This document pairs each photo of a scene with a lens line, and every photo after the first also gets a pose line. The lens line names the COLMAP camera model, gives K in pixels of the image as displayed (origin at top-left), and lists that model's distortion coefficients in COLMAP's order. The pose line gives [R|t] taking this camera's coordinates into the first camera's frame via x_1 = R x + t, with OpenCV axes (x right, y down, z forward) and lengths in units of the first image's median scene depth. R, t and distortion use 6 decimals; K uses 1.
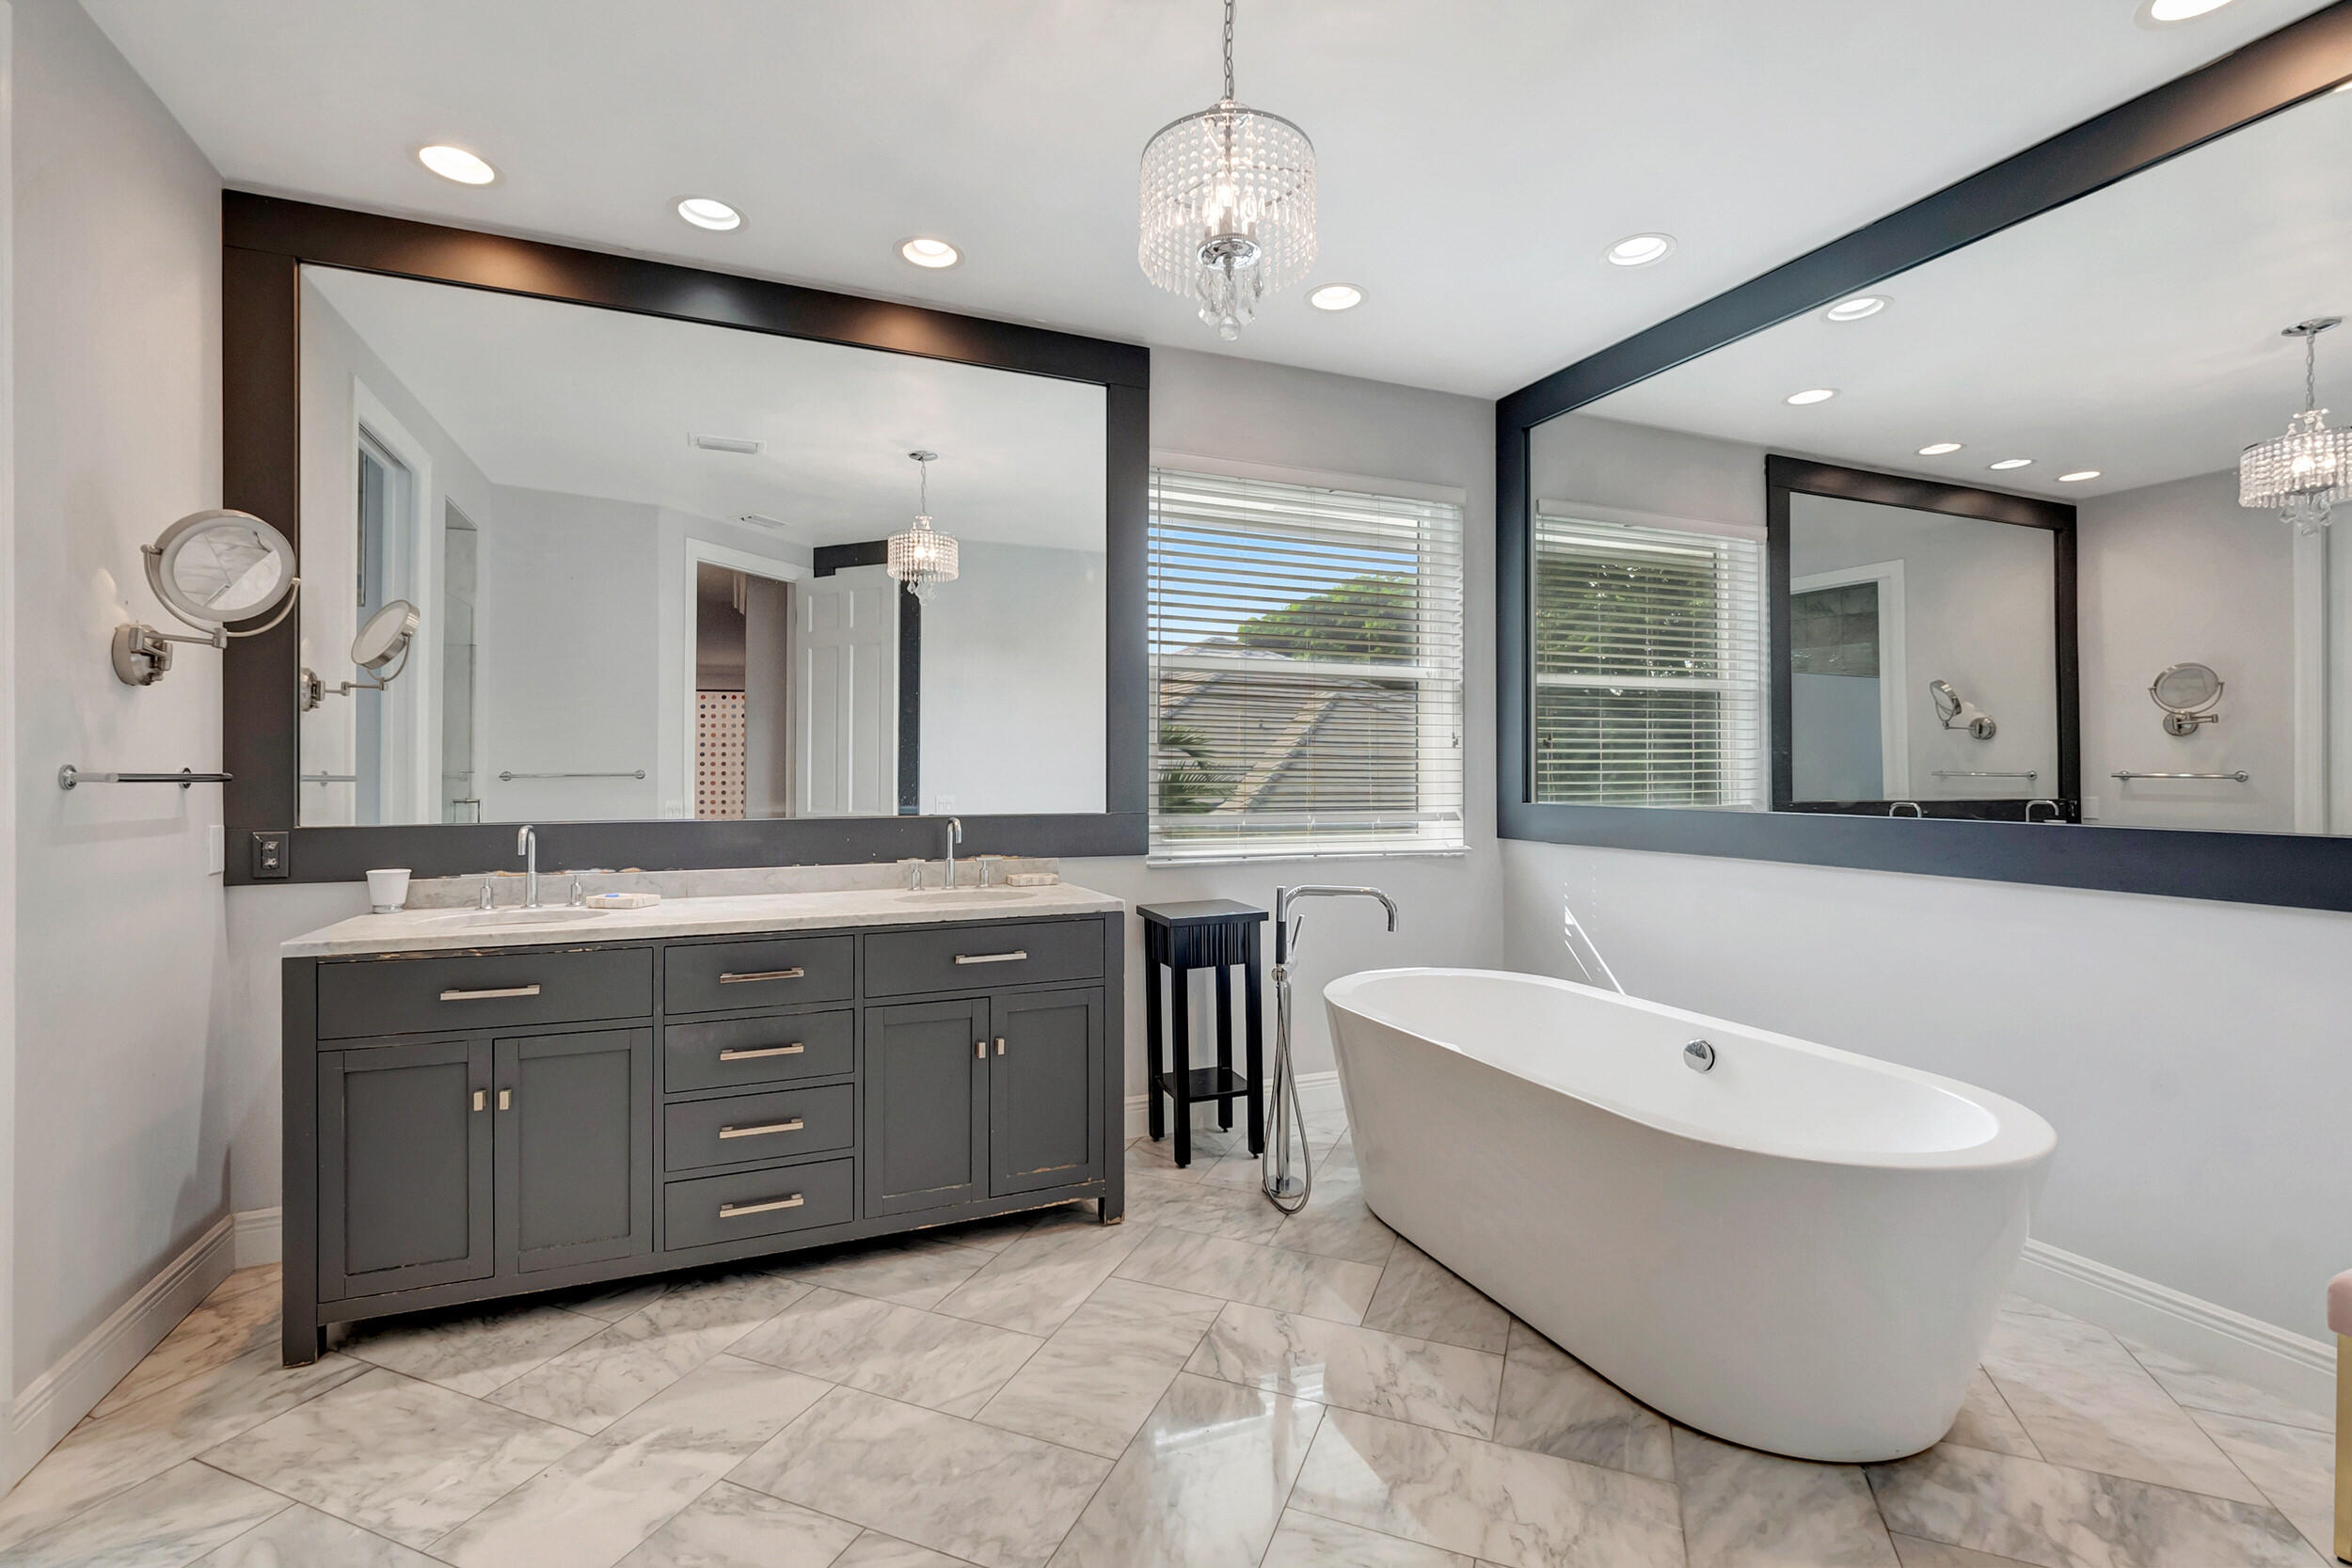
lens RADIAL K [[1041.2, 0, 1157.7], [0, 1041.2, 786.7], [0, 0, 1]] dist [0.004182, 0.000561]
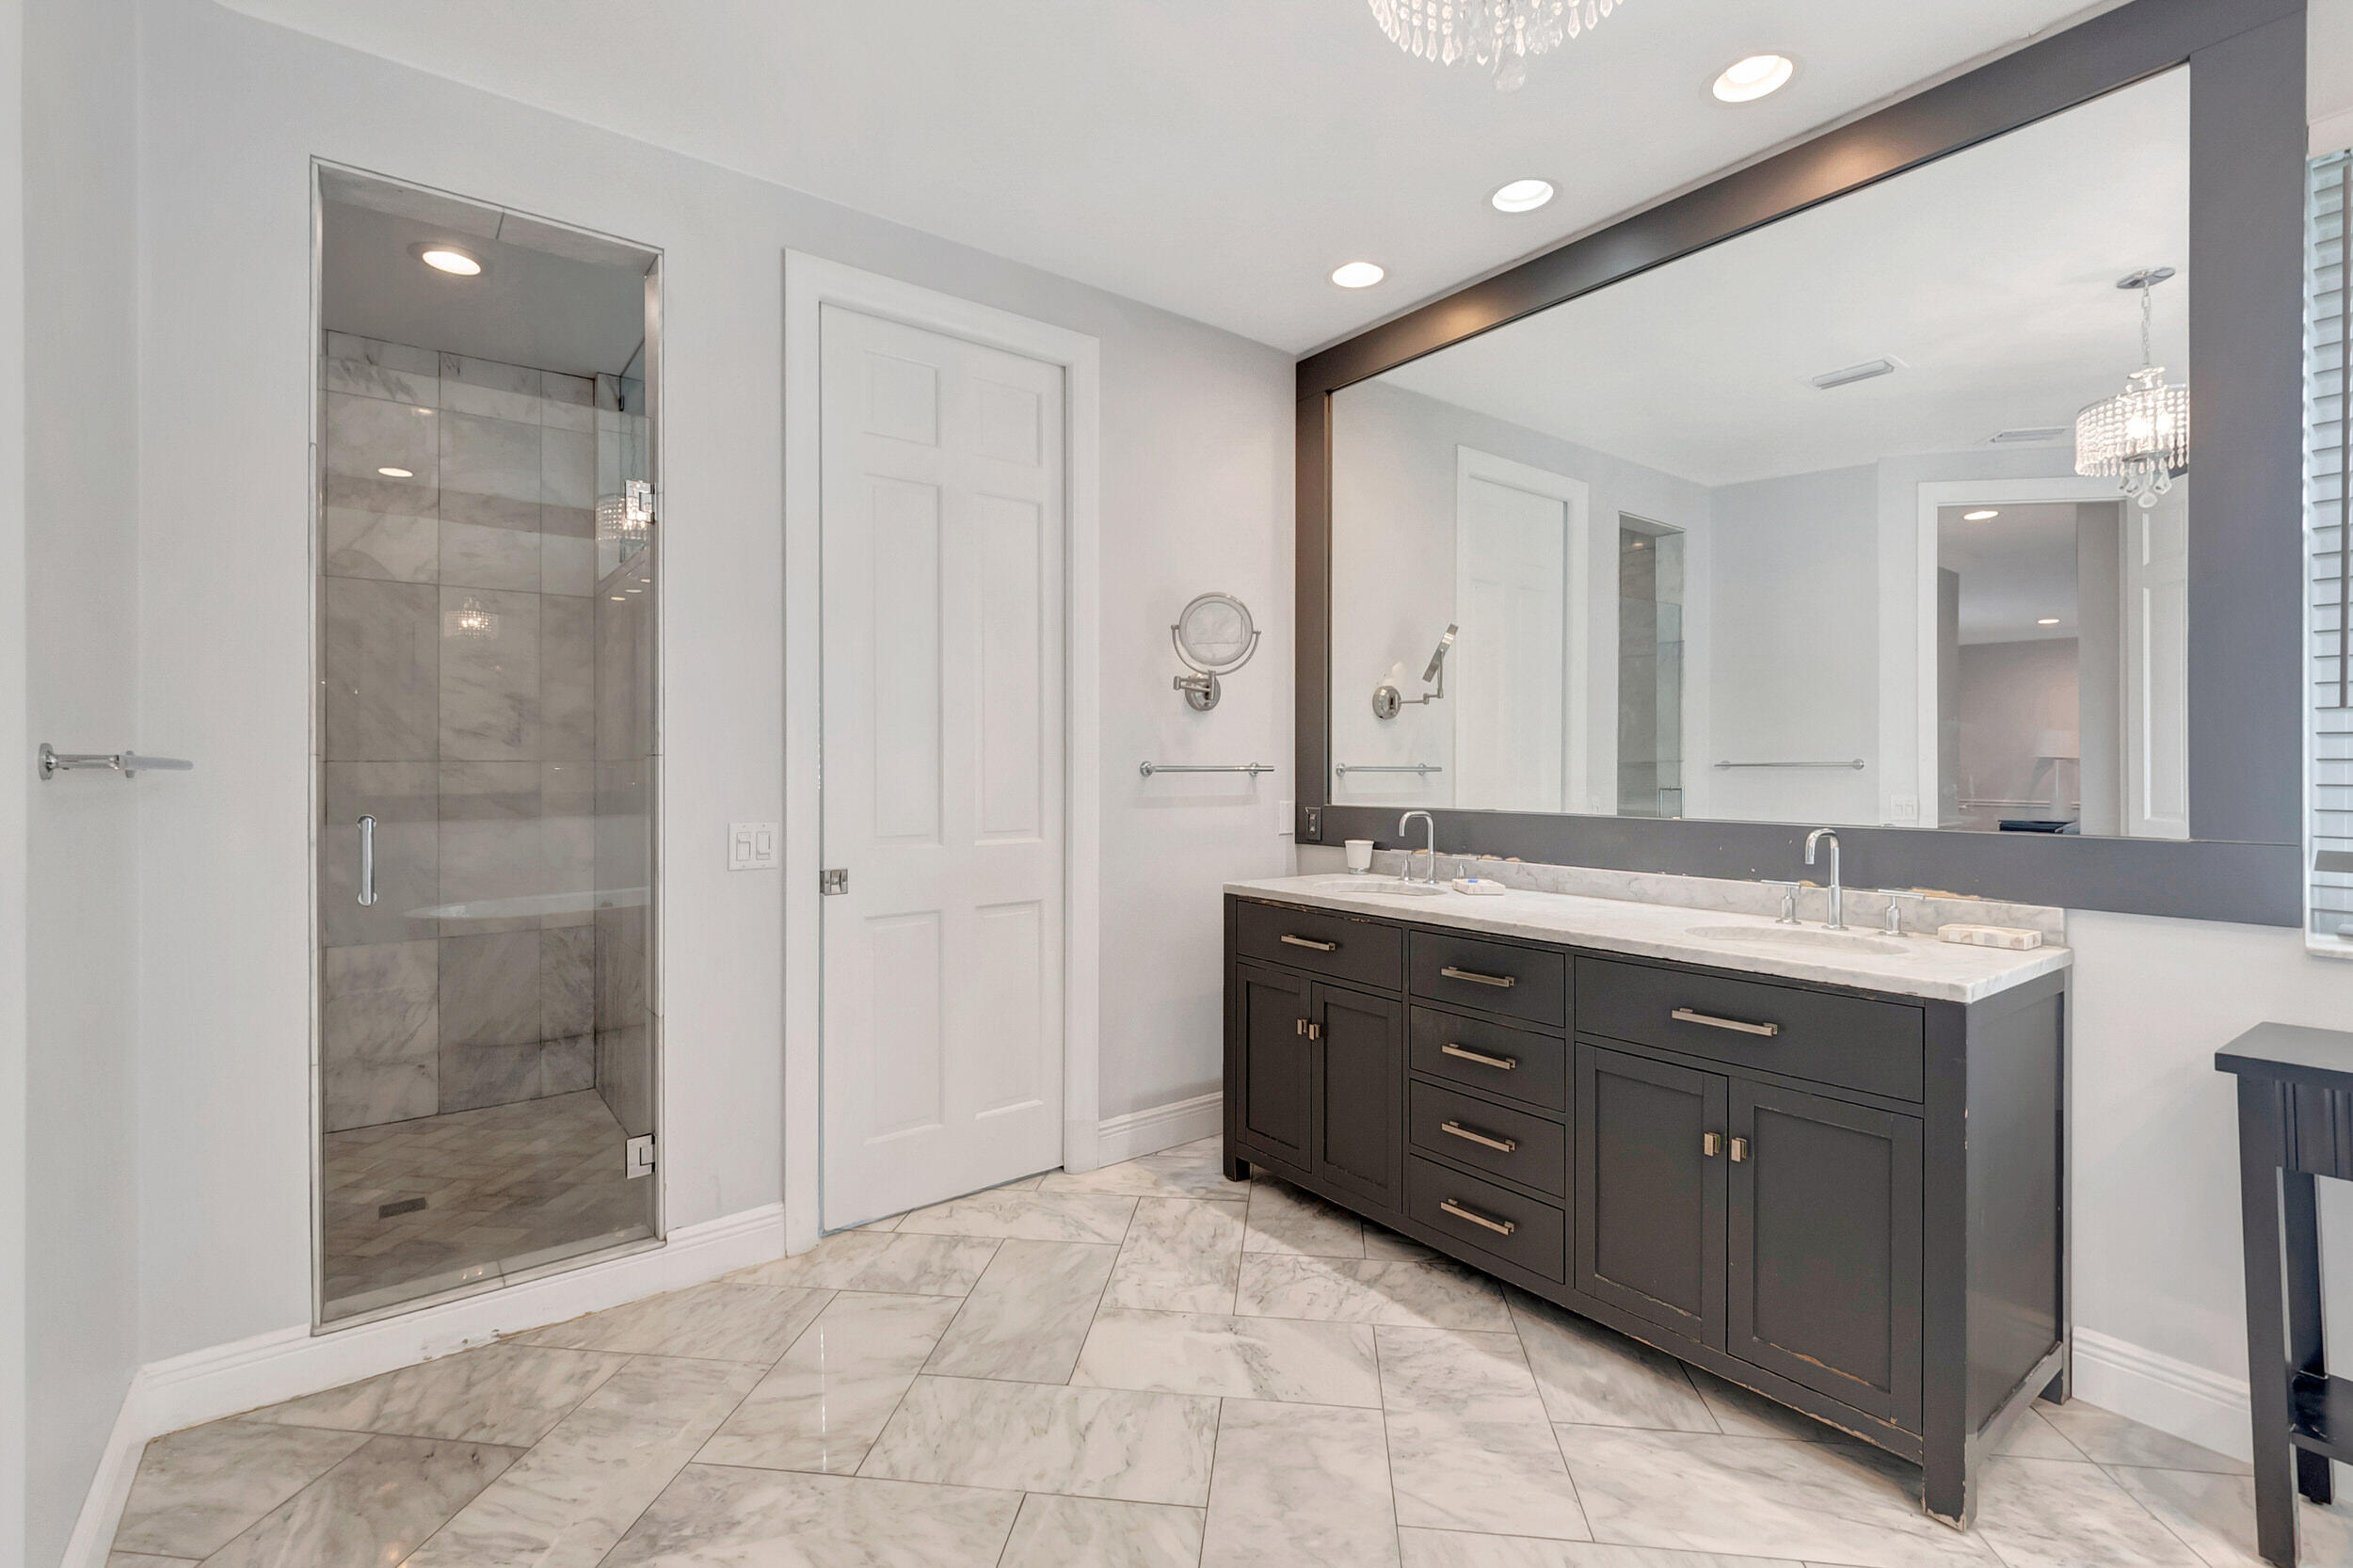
lens RADIAL K [[1041.7, 0, 1161.9], [0, 1041.7, 758.9], [0, 0, 1]] dist [0.004182, 0.000561]
pose [[0.270138, -0.003235, -0.962816, 0.493739], [-0.009573, 0.999936, -0.006046, -0.012749], [0.962774, 0.010851, 0.270090, 0.476902]]
